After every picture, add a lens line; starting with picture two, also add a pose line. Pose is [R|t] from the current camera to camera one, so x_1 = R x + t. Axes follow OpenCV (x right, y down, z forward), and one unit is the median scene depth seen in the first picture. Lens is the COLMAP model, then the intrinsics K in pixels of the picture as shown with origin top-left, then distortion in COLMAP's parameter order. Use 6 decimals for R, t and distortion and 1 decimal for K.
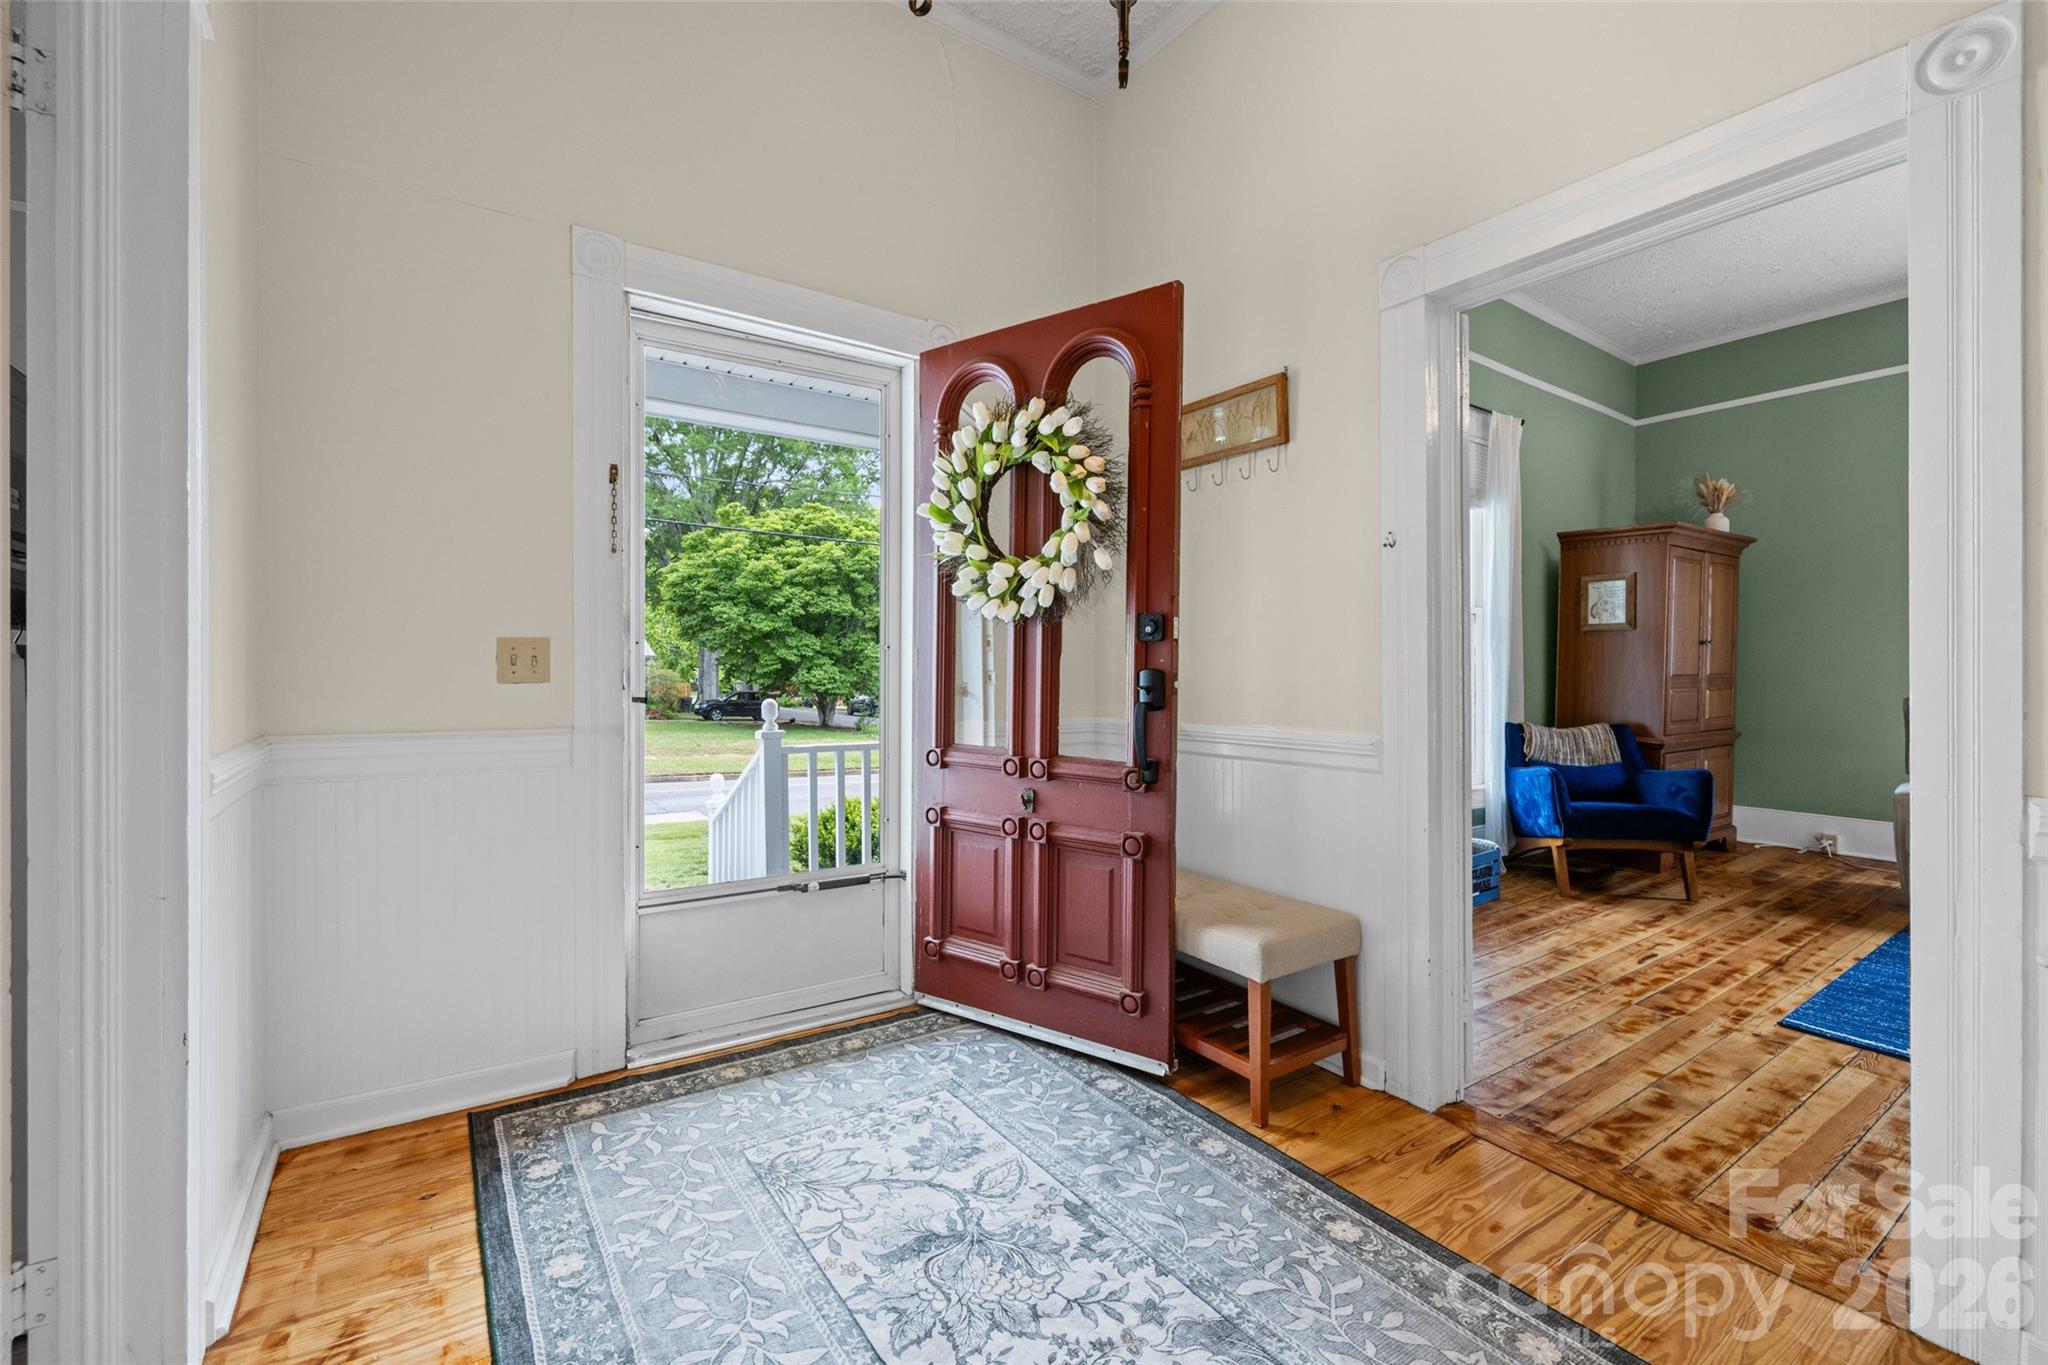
lens RADIAL K [[861.5, 0, 1018.3], [0, 861.5, 680.0], [0, 0, 1]] dist [-0.000343, -0.000099]
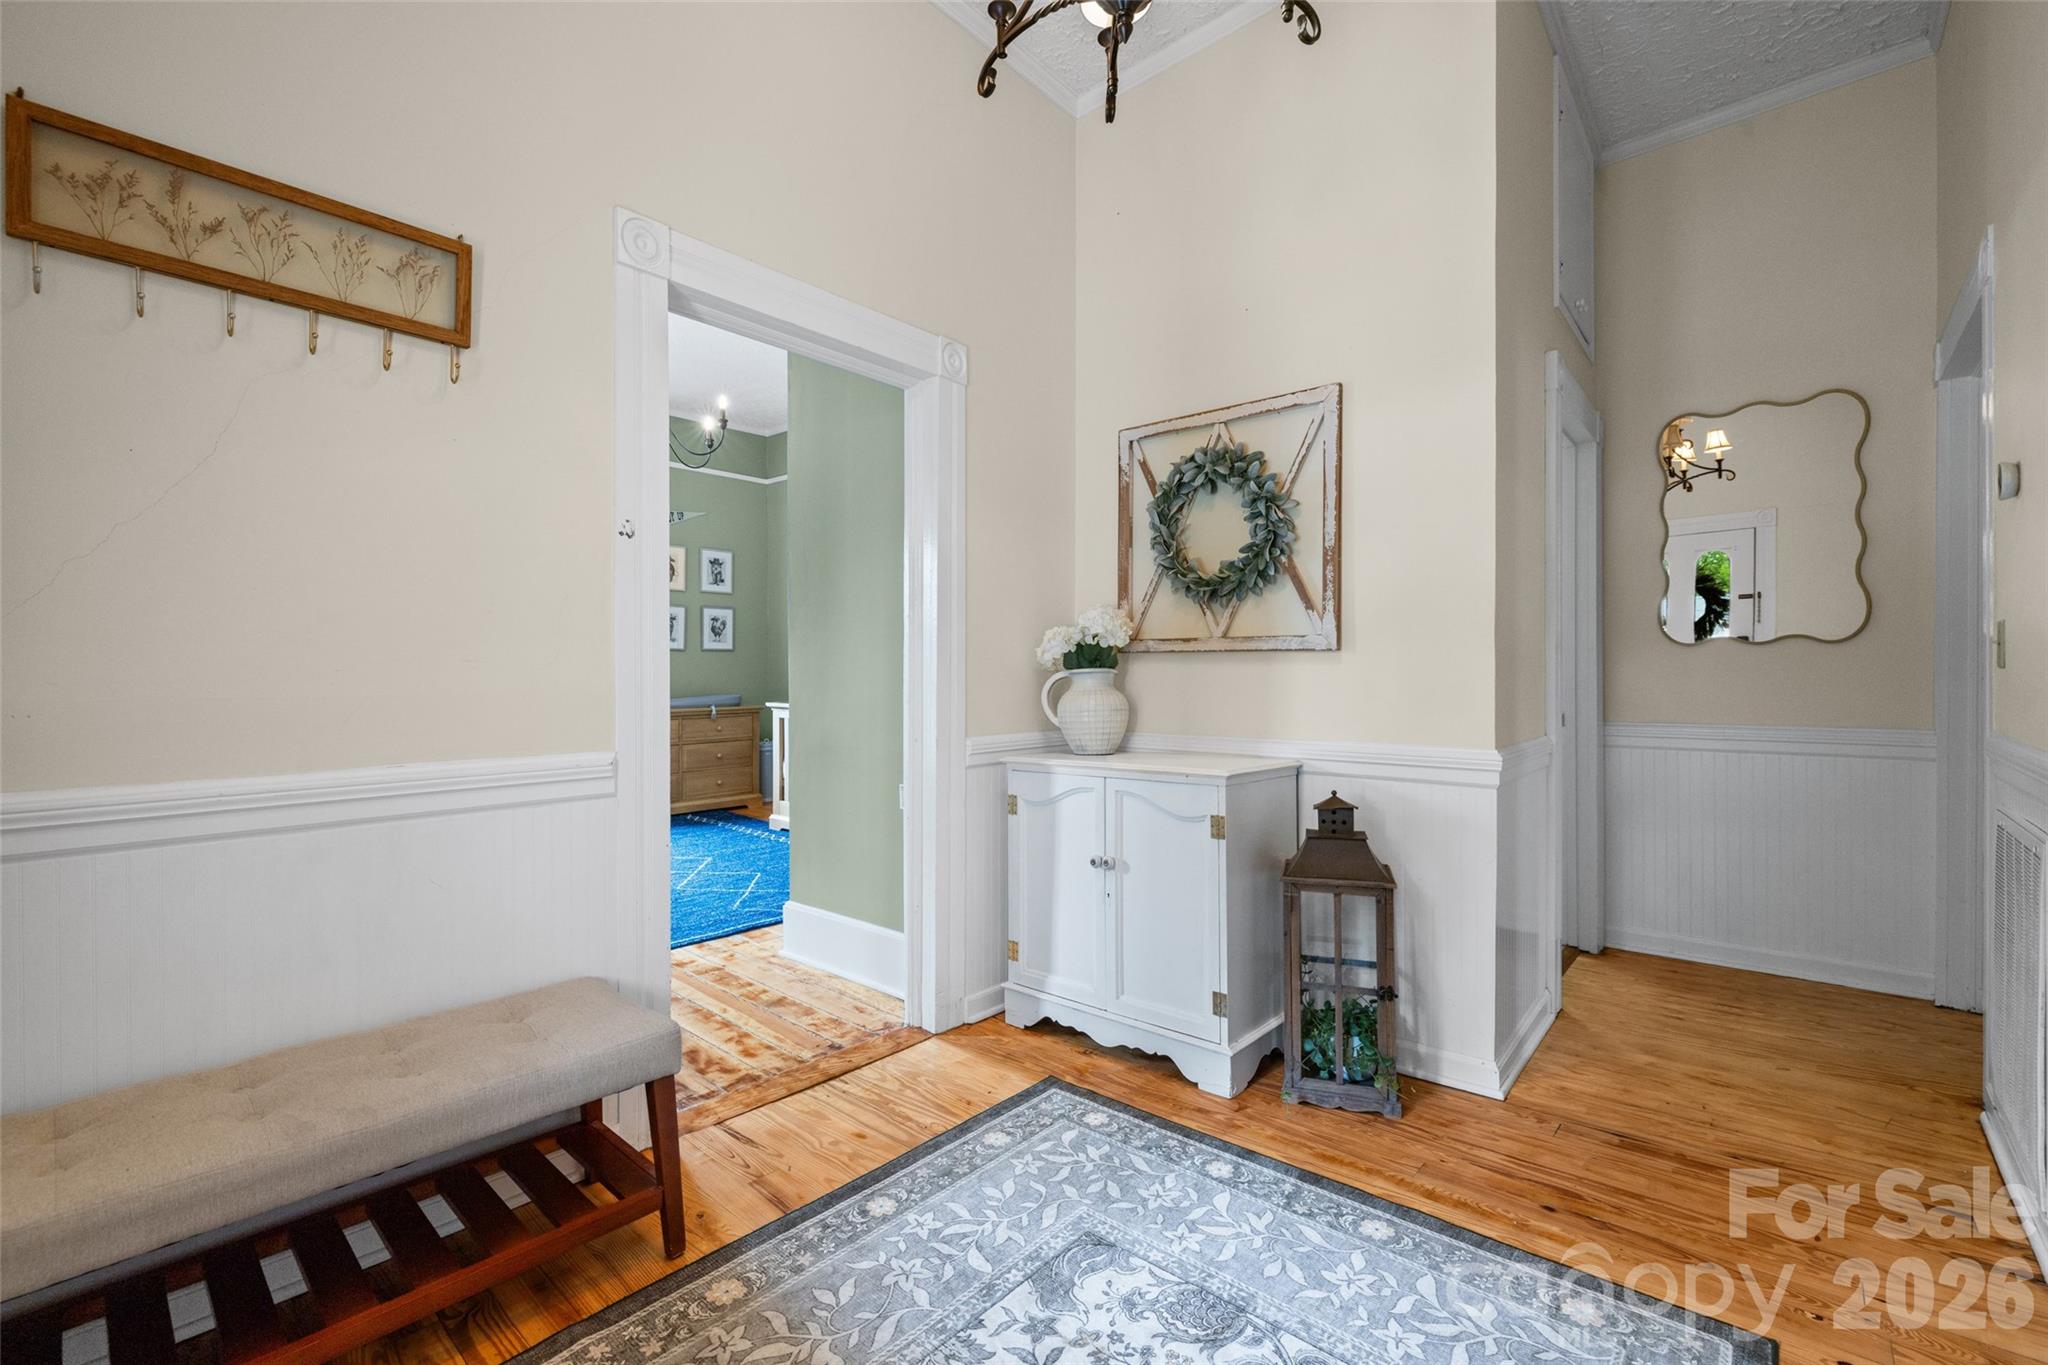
lens RADIAL K [[861.5, 0, 1017.8], [0, 861.5, 679.4], [0, 0, 1]] dist [-0.000343, -0.000099]
pose [[-0.243552, -0.002438, 0.969885, -0.598092], [0.002828, 0.999991, 0.003224, -0.012073], [-0.969884, 0.003528, -0.243543, 0.944961]]
